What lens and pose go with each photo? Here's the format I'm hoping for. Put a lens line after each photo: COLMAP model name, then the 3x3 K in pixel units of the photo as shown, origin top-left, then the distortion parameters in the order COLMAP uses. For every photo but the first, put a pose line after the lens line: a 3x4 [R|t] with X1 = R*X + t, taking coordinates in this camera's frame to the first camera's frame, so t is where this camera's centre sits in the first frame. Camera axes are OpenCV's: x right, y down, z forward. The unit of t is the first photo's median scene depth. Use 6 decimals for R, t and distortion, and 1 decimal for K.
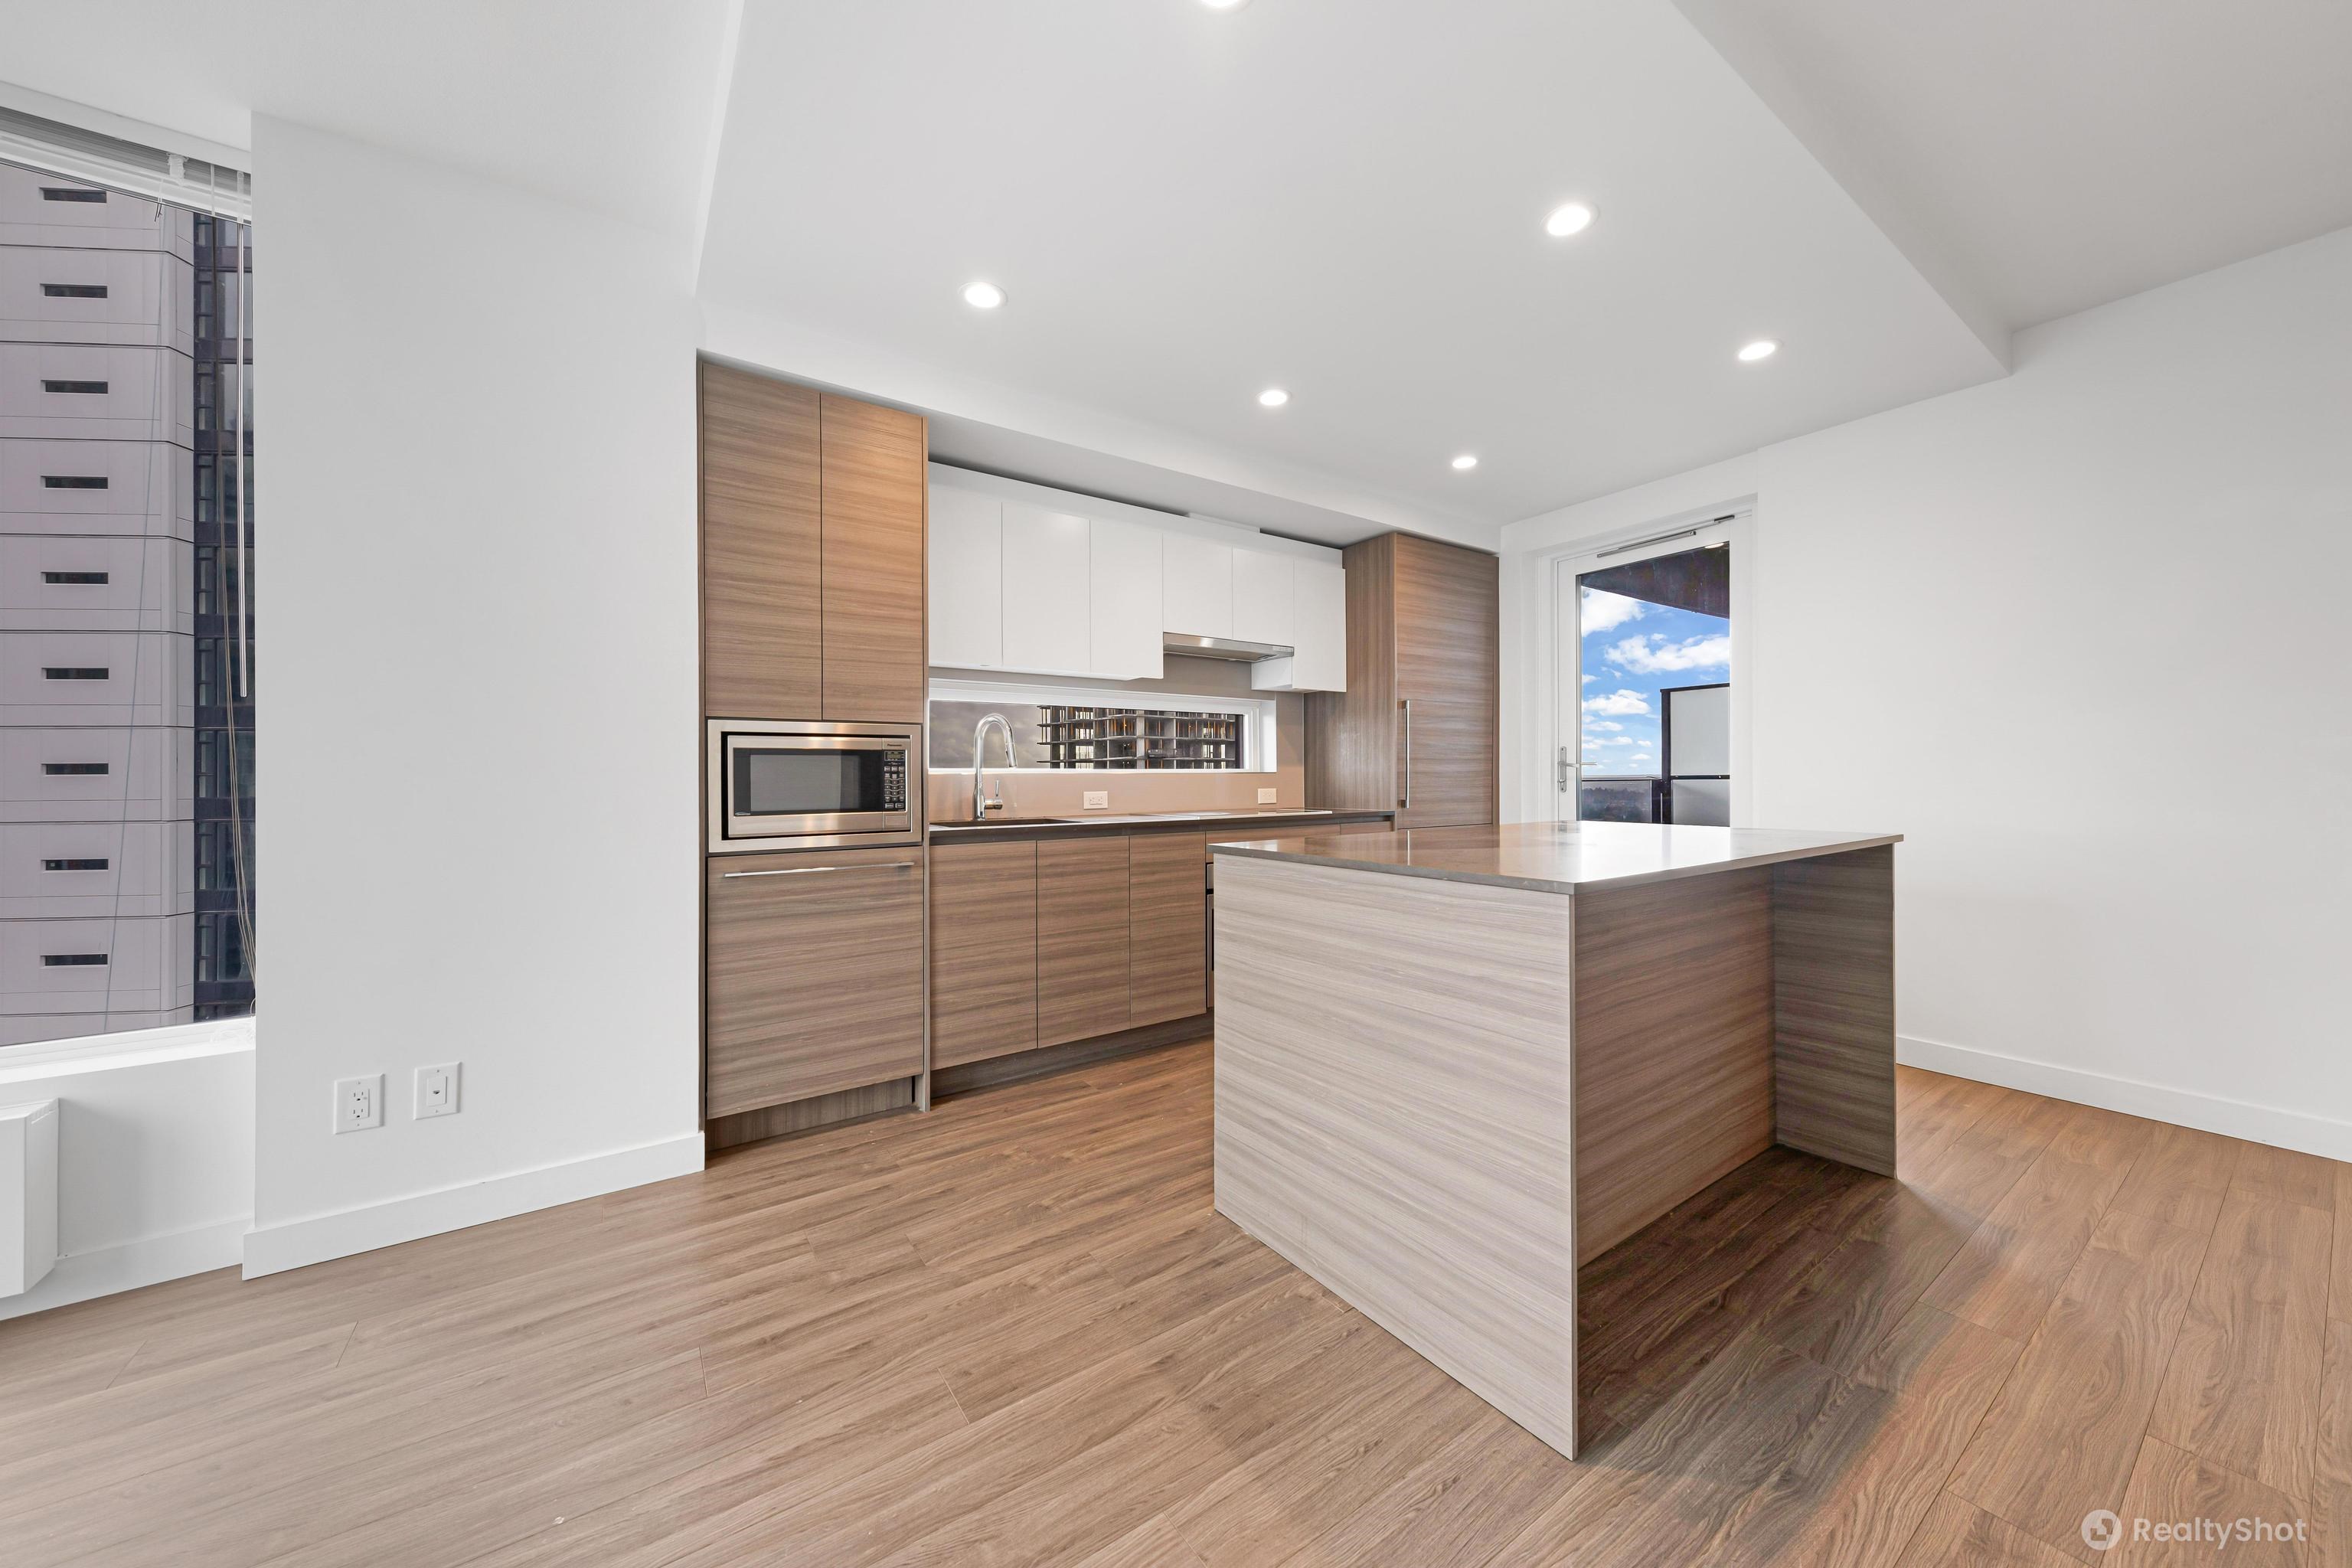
lens RADIAL K [[814.0, 0, 1201.5], [0, 814.0, 777.8], [0, 0, 1]] dist [0.001059, -0.000050]
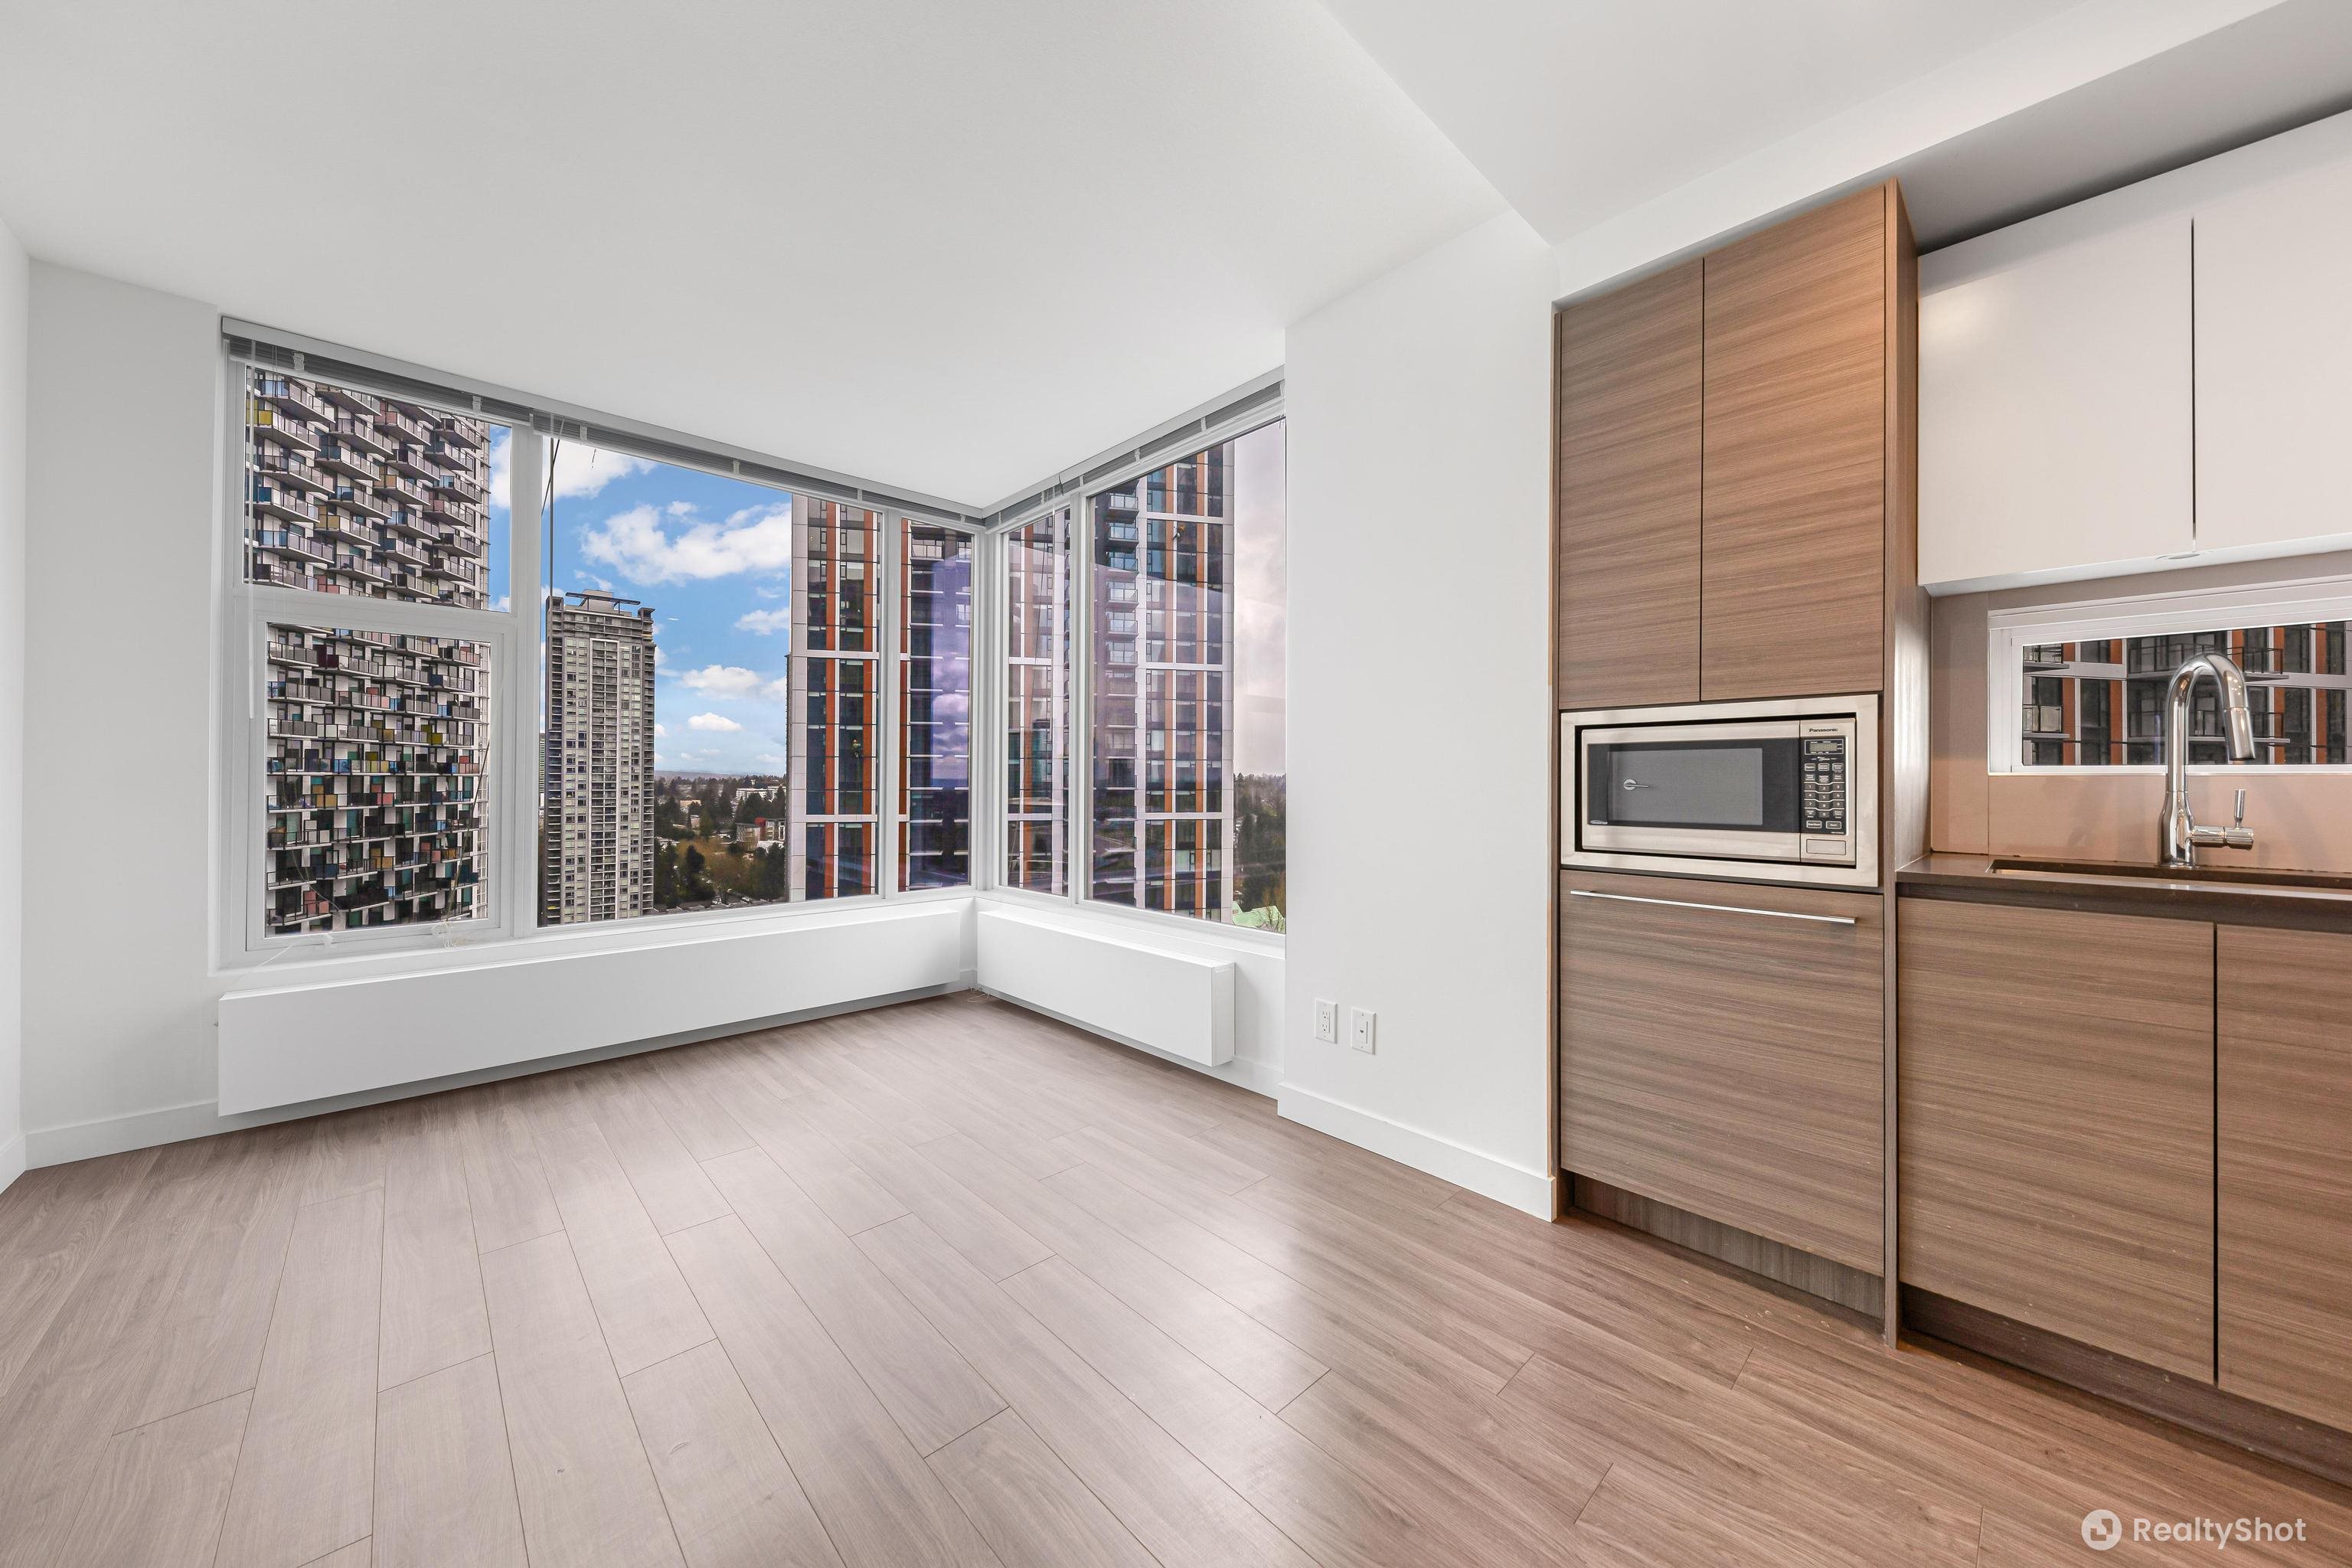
lens RADIAL K [[818.8, 0, 1160.1], [0, 818.8, 772.0], [0, 0, 1]] dist [0.002065, -0.000023]
pose [[0.122539, -0.002105, -0.992461, 0.208084], [-0.003796, 0.999989, -0.002590, -0.003775], [0.992456, 0.004085, 0.122530, 0.435210]]
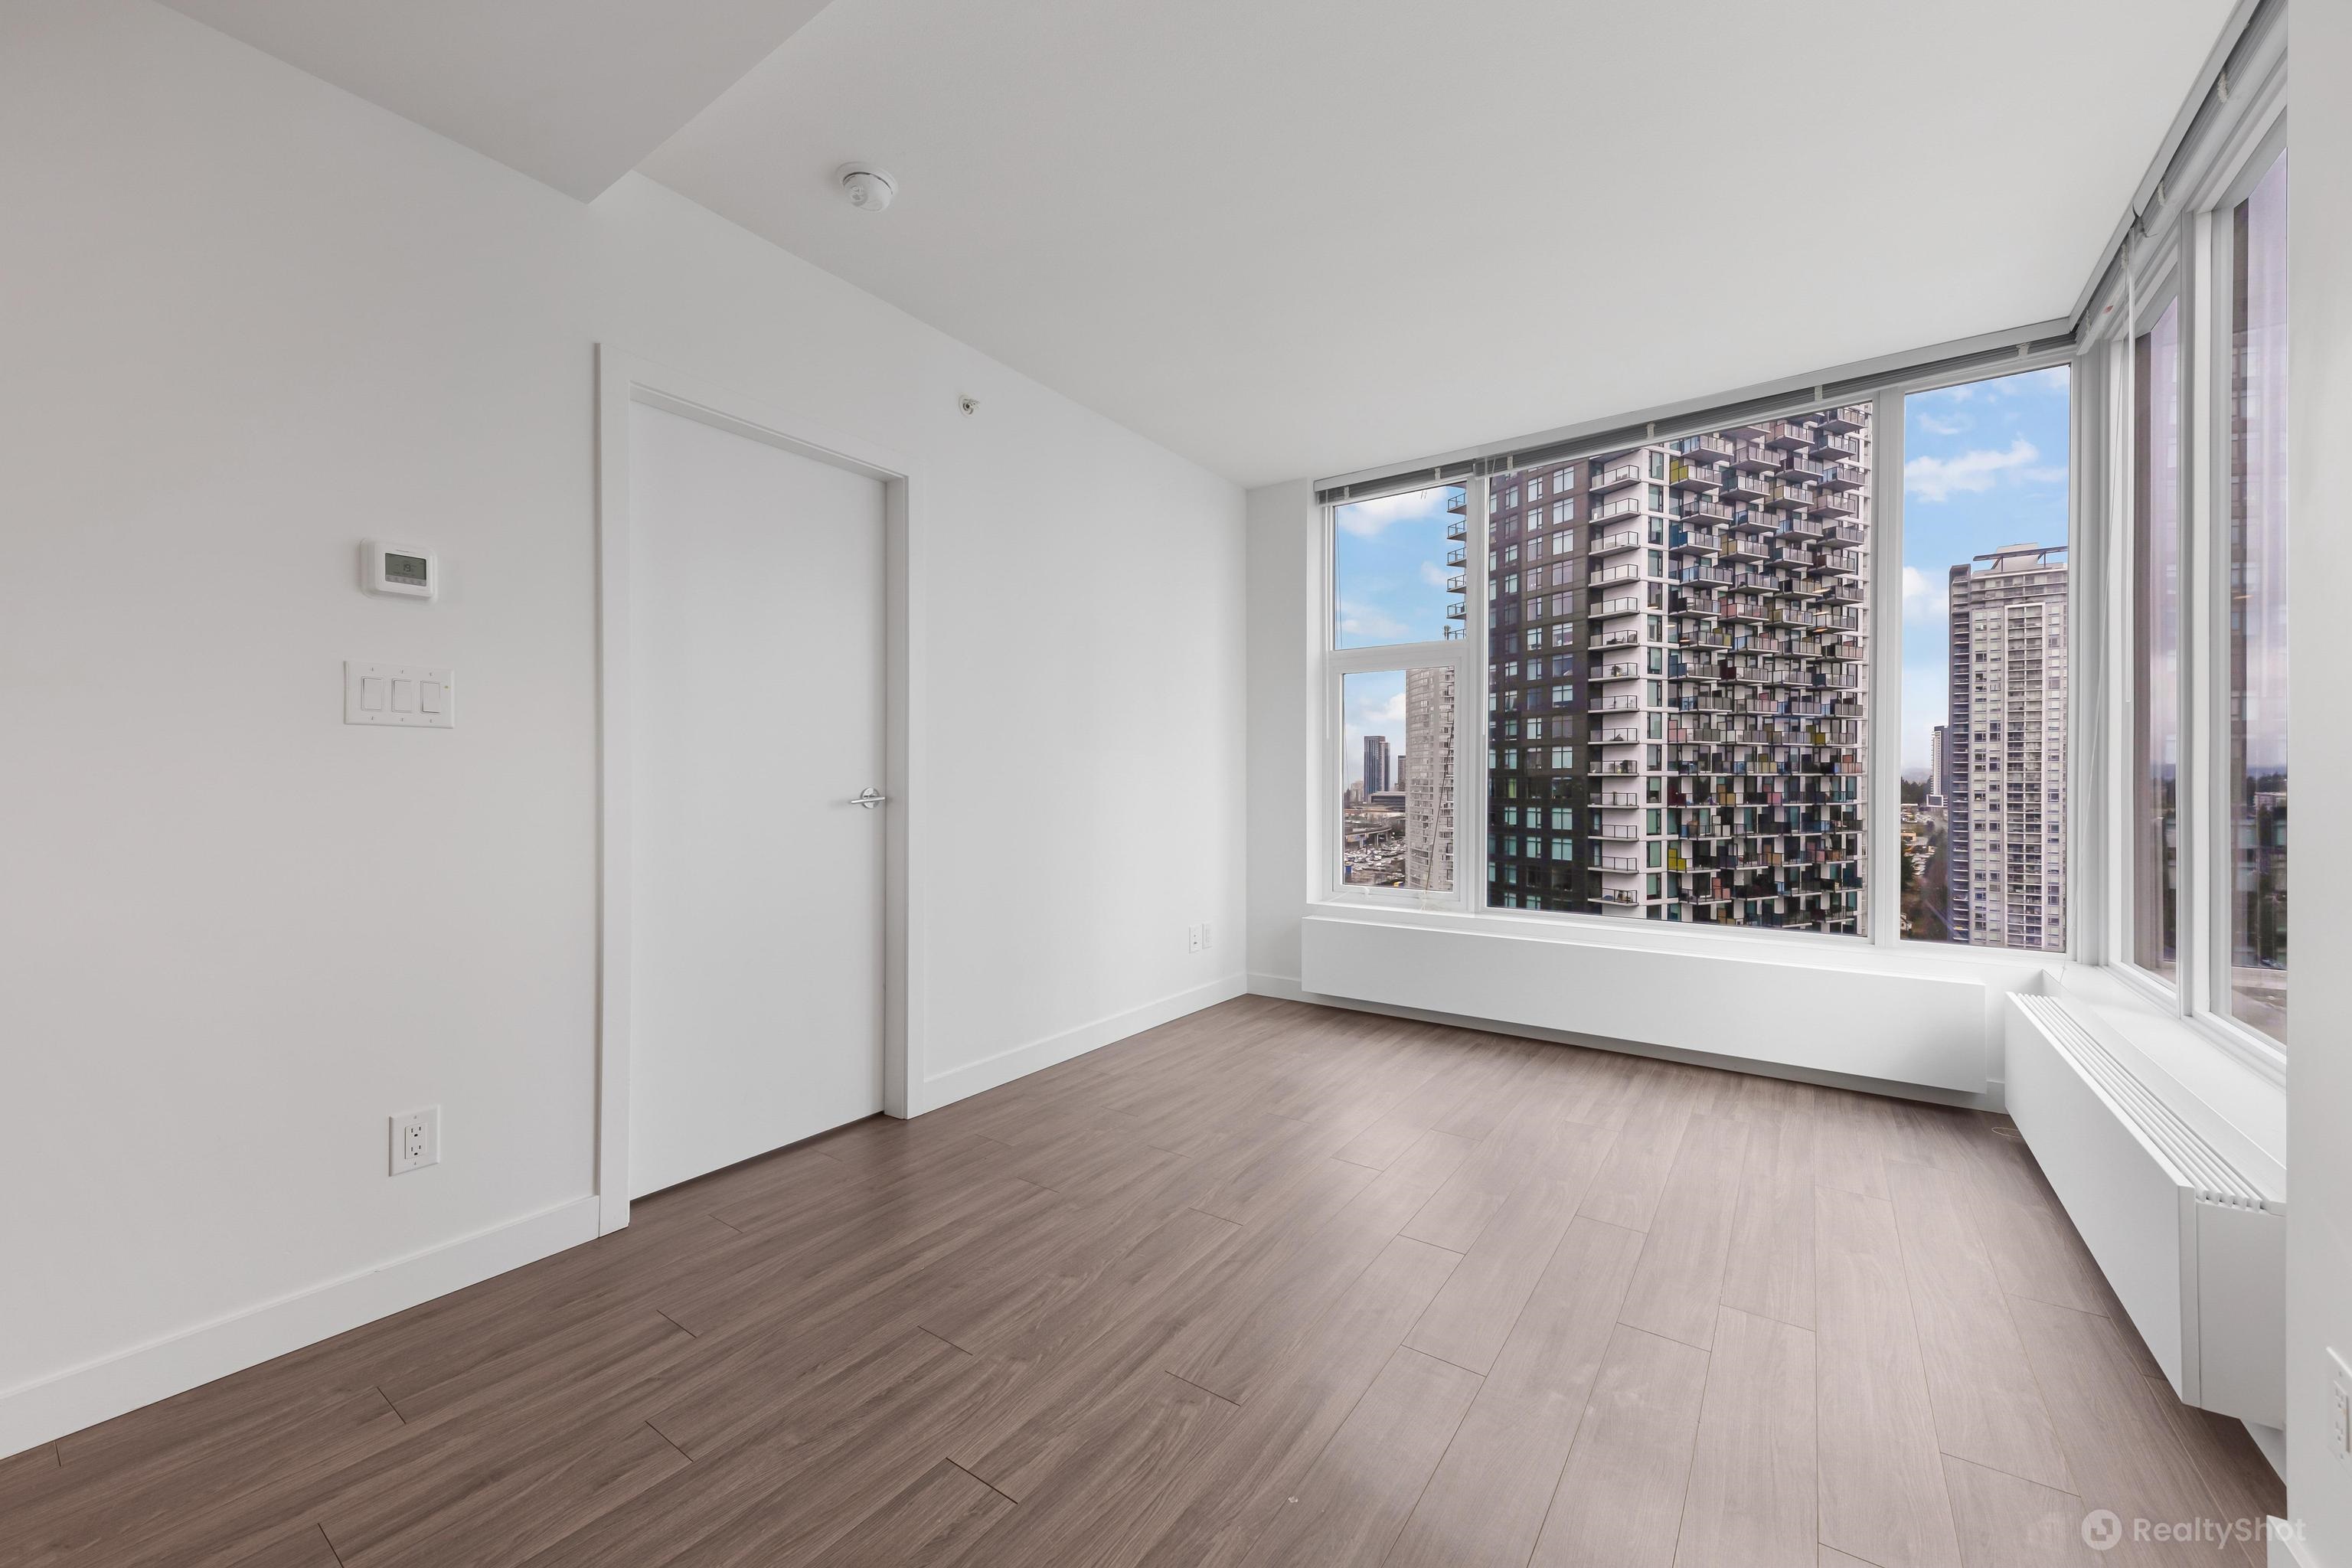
lens RADIAL K [[890.9, 0, 1181.1], [0, 890.9, 796.2], [0, 0, 1]] dist [0.009073, 0.000016]
pose [[-0.944256, 0.014501, -0.328893, -0.145036], [0.007662, 0.999727, 0.022082, 0.000548], [0.329123, 0.018331, -0.944109, 0.980951]]
